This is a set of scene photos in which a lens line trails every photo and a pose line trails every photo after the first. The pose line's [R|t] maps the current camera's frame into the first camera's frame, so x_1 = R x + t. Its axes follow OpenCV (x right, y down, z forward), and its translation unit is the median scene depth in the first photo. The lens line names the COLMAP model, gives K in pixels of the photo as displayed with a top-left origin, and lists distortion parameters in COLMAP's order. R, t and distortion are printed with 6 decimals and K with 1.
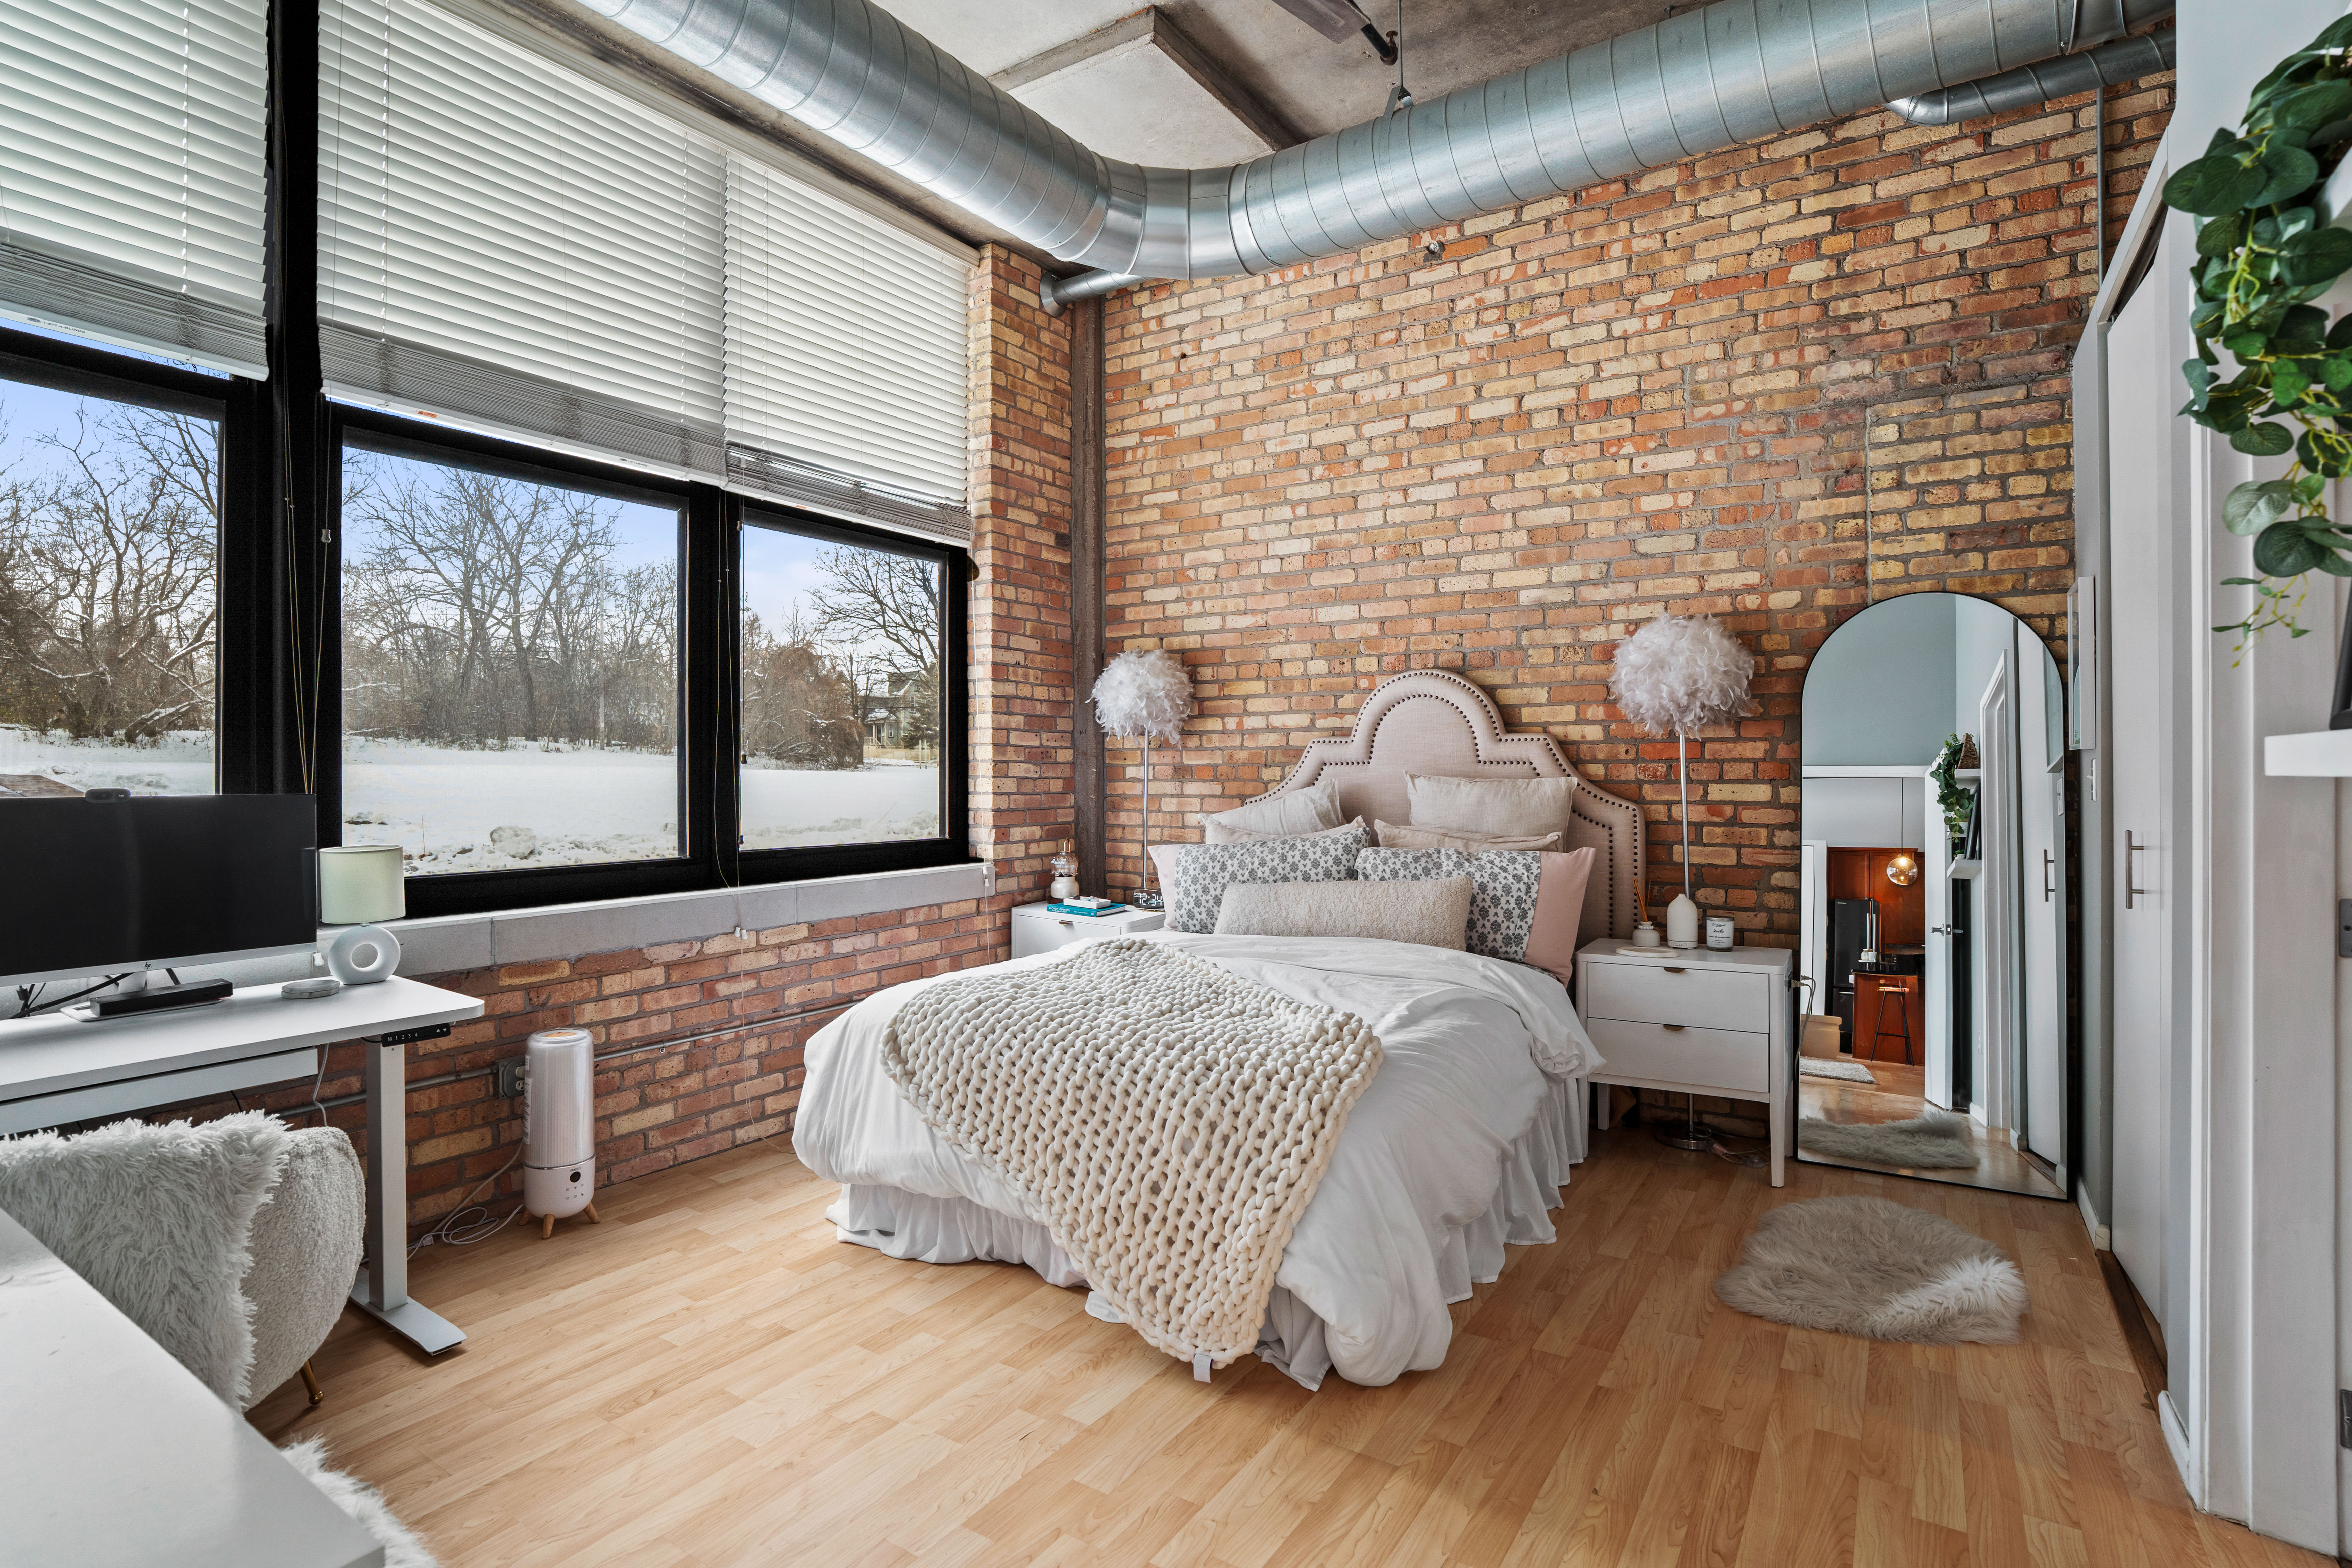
lens RADIAL K [[1108.6, 0, 1172.4], [0, 1108.6, 770.7], [0, 0, 1]] dist [-0.060392, 0.025535]
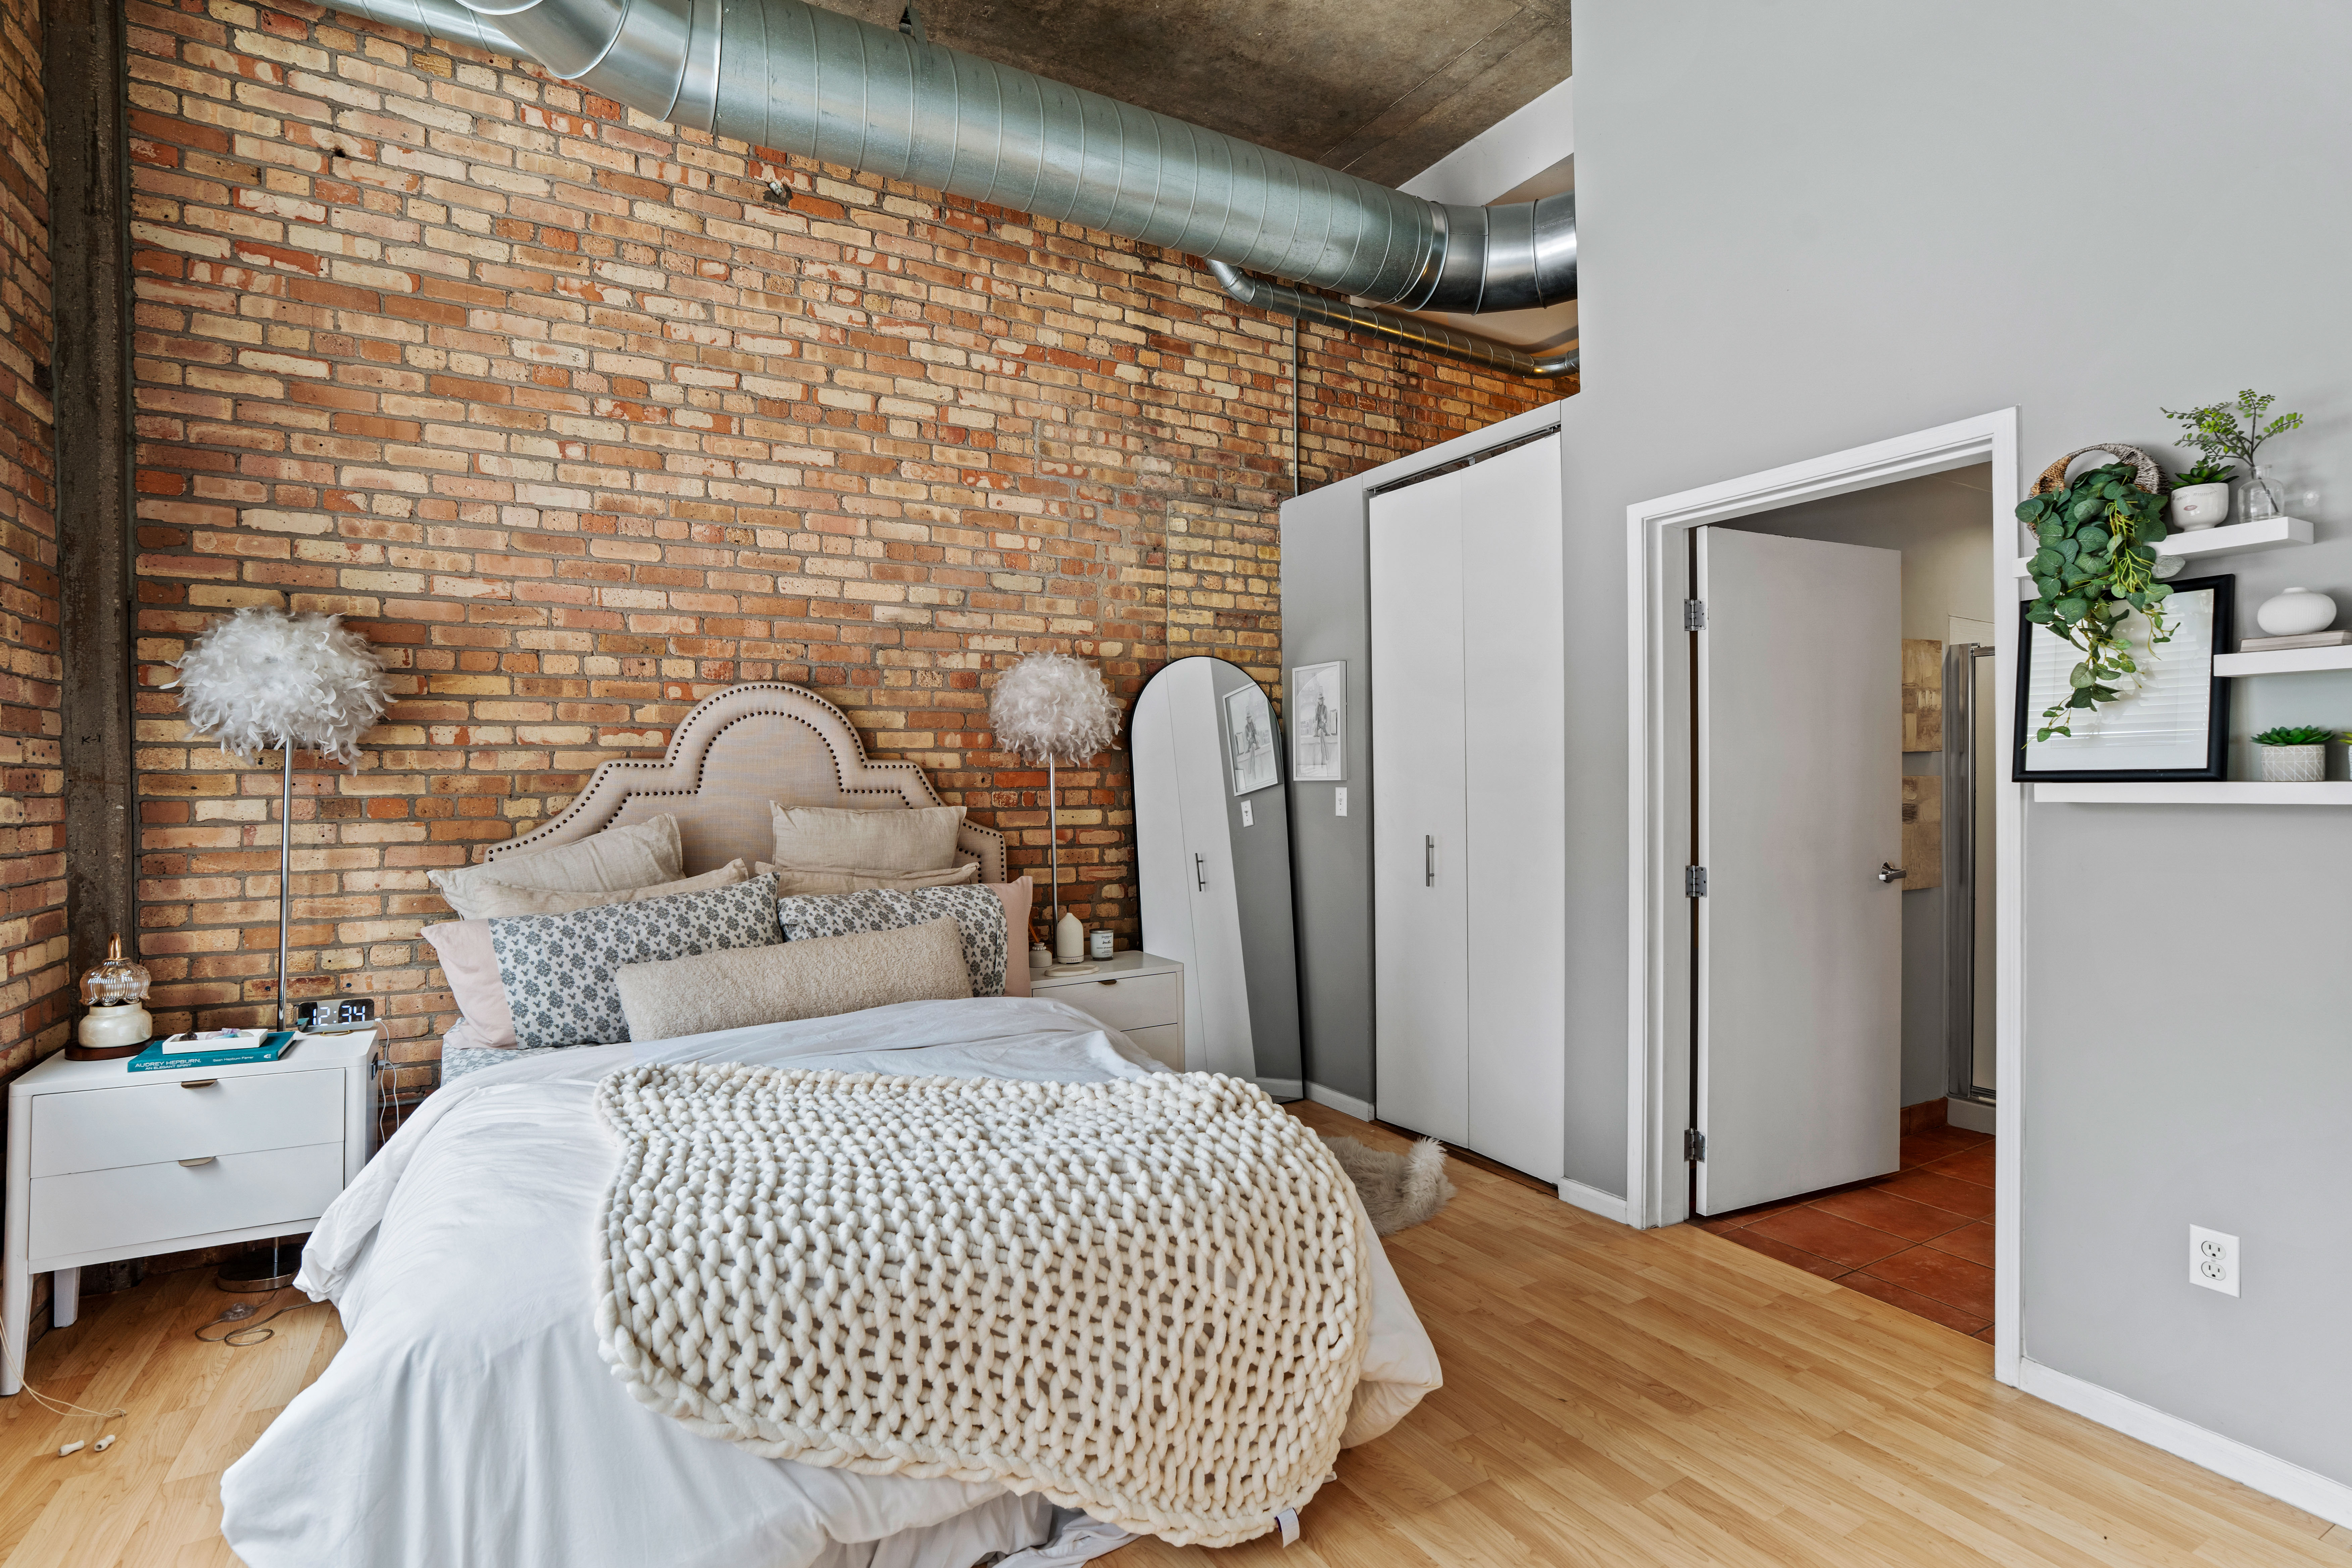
lens RADIAL K [[1083.6, 0, 1156.9], [0, 1083.6, 794.2], [0, 0, 1]] dist [-0.055268, 0.028545]
pose [[0.473178, -0.008484, 0.880926, -0.373483], [0.008308, 0.999952, 0.005167, -0.007614], [-0.880928, 0.004874, 0.473226, 0.363831]]
